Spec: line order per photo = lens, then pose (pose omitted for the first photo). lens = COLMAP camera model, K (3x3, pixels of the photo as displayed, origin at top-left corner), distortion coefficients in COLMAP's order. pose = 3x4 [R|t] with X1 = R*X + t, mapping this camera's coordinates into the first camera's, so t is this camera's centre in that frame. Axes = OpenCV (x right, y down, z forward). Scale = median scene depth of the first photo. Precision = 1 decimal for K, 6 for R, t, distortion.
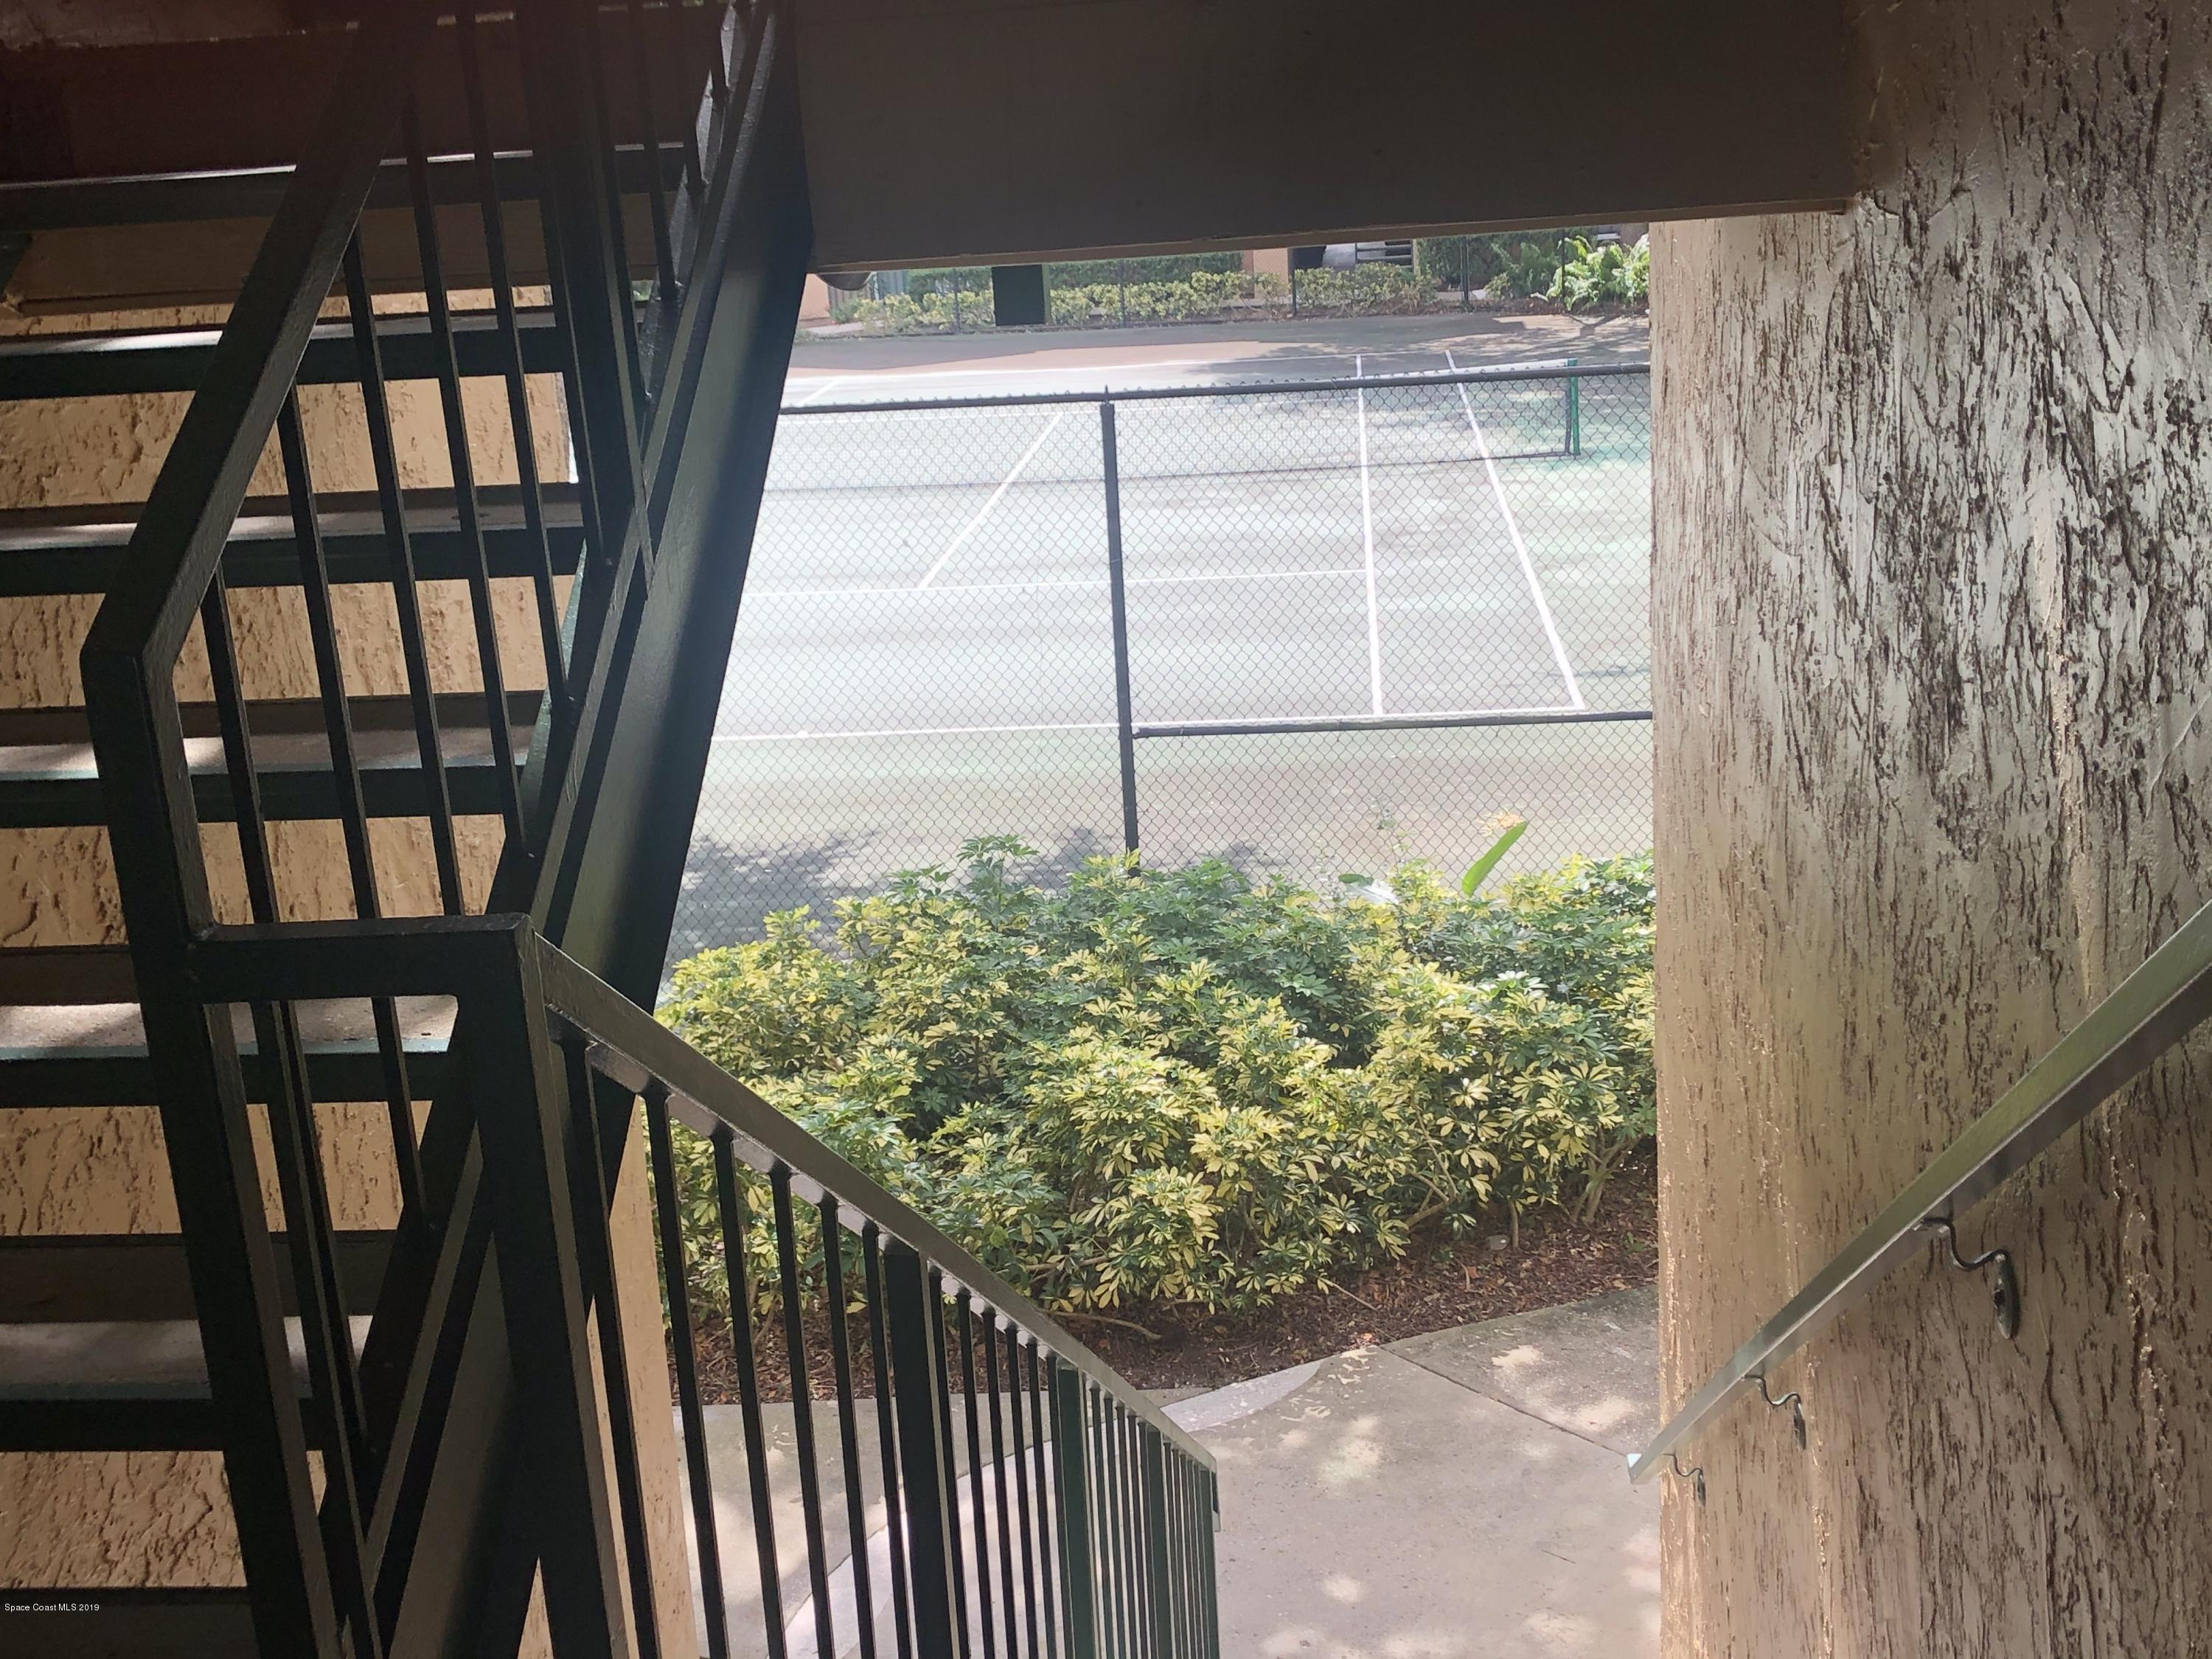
lens RADIAL K [[2624.0, 0, 1107.7], [0, 2624.0, 829.3], [0, 0, 1]] dist [-0.013744, 0.000000]
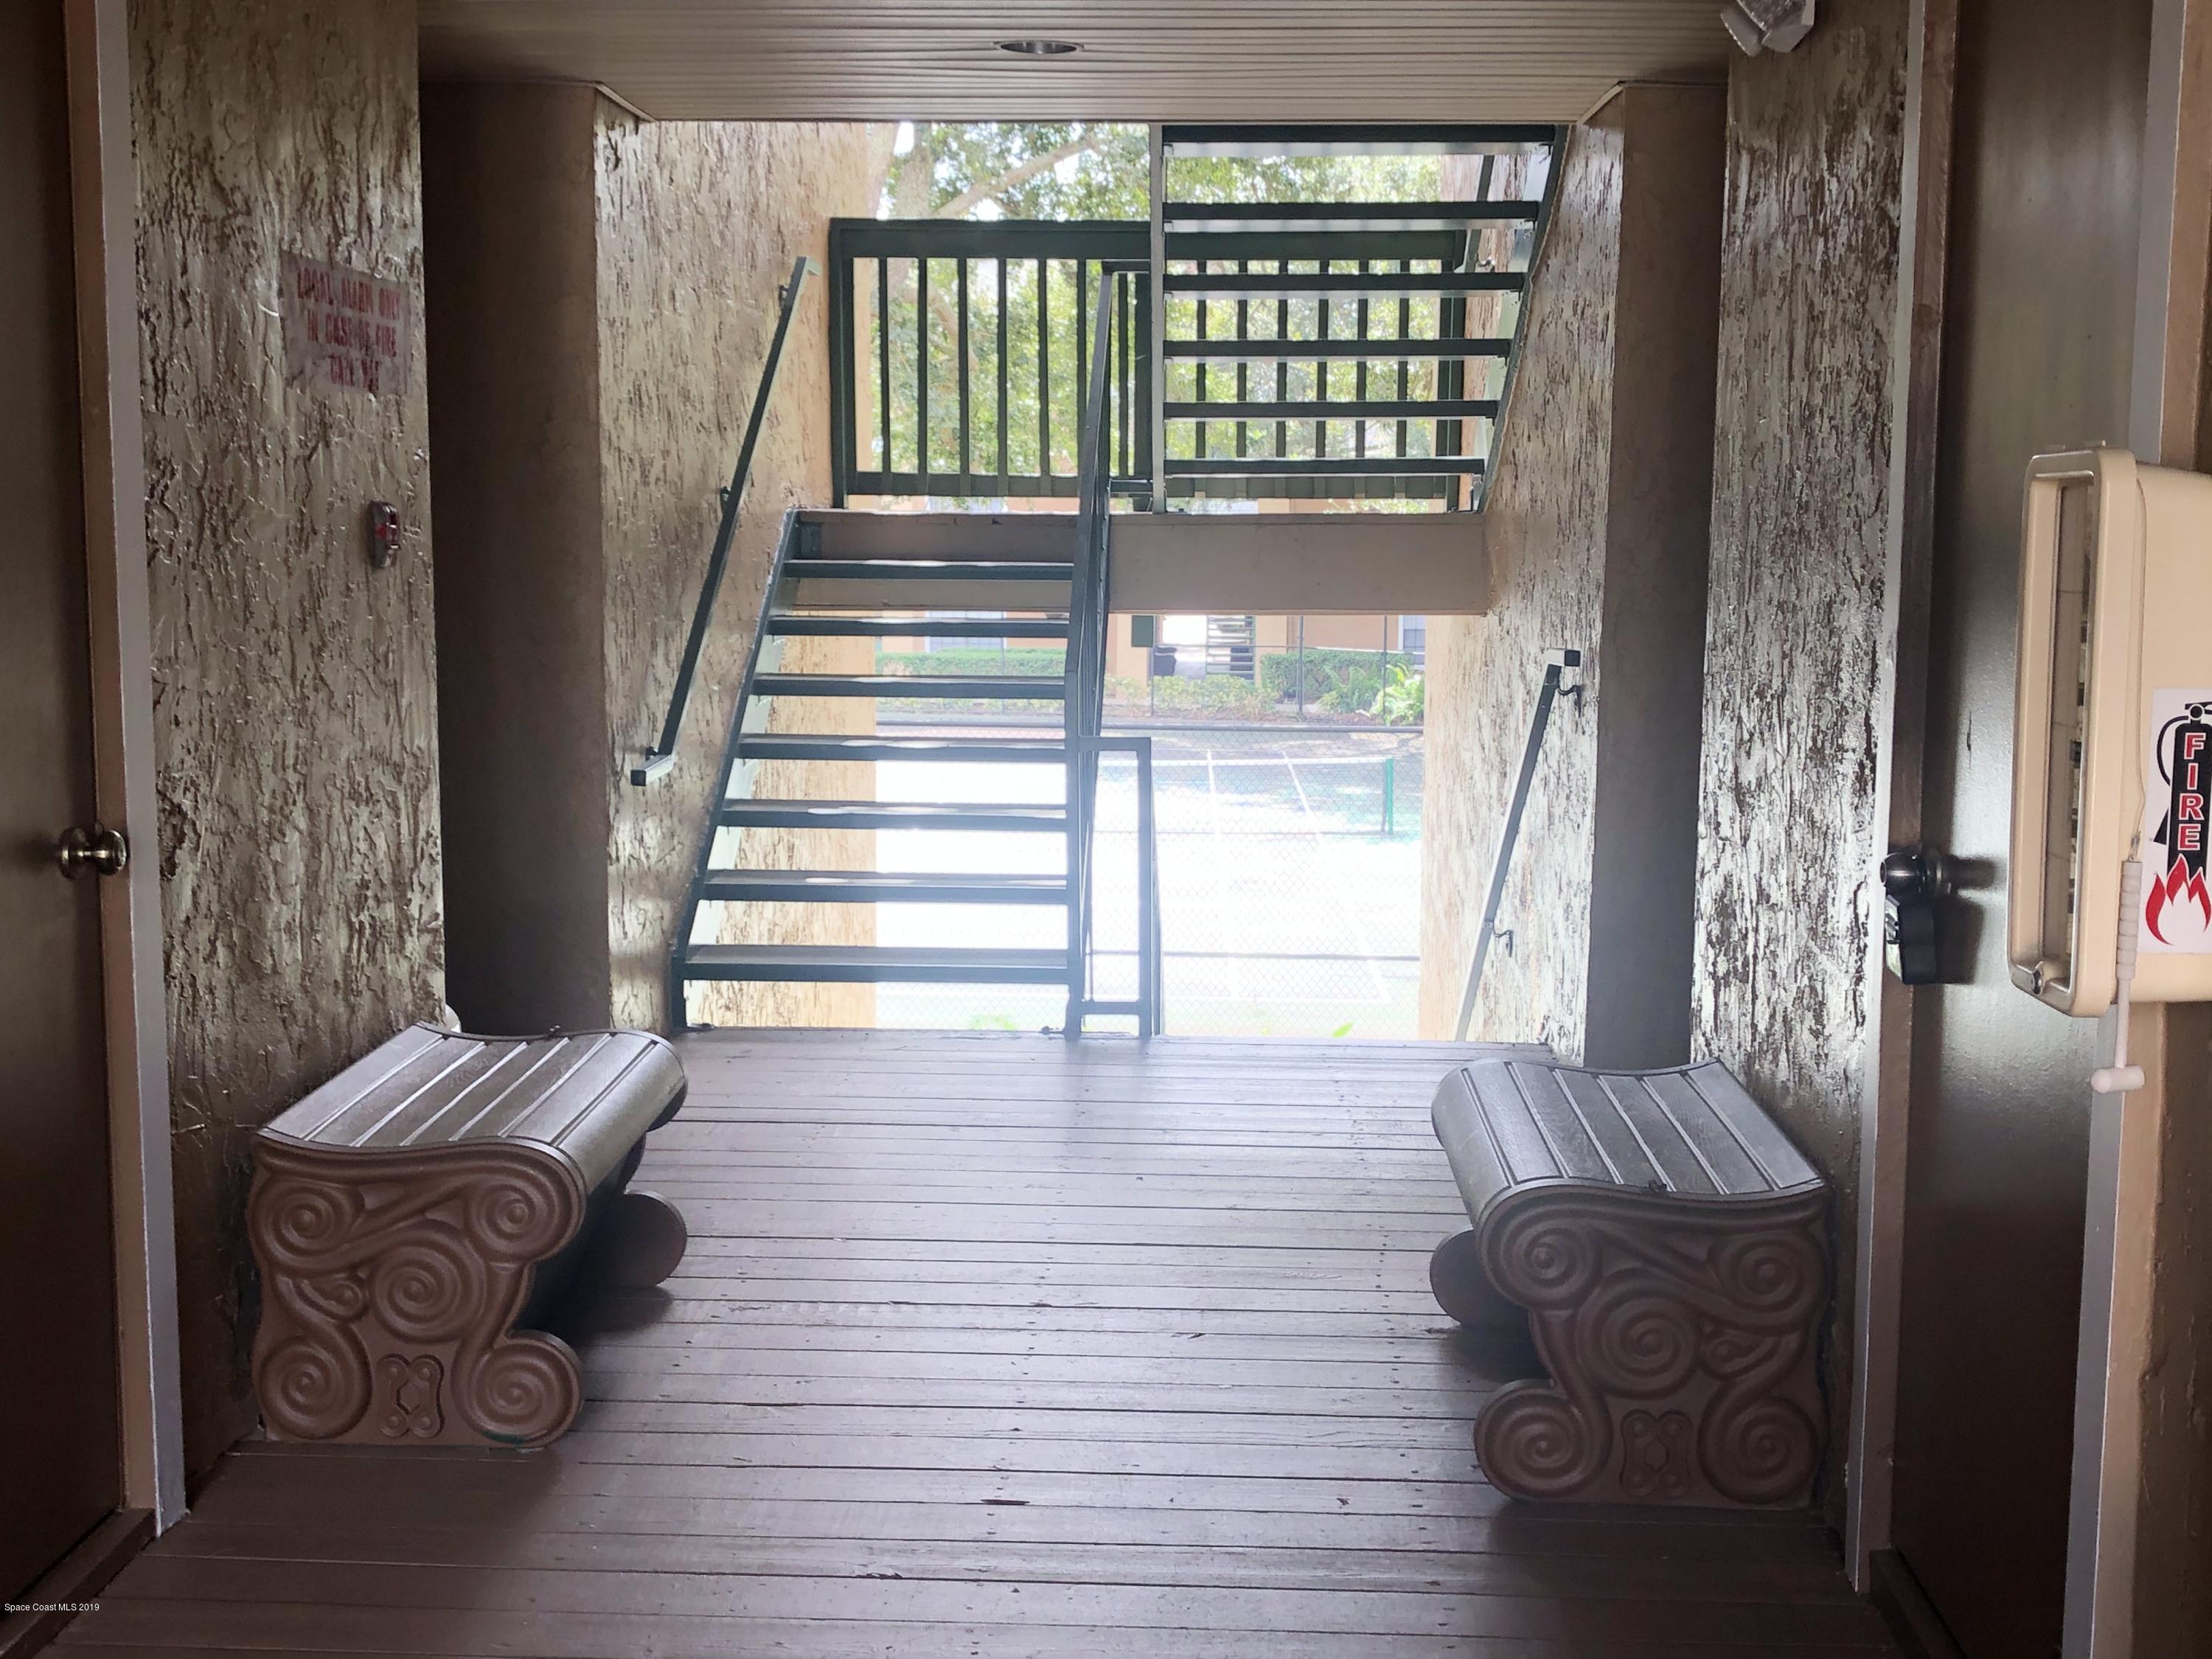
lens RADIAL K [[2624.0, 0, 1105.1], [0, 2624.0, 828.0], [0, 0, 1]] dist [-0.013744, 0.000000]
pose [[0.995976, 0.061115, 0.065554, -0.022050], [-0.050371, 0.986695, -0.154584, 0.032394], [-0.074129, 0.150660, 0.985802, -0.128345]]
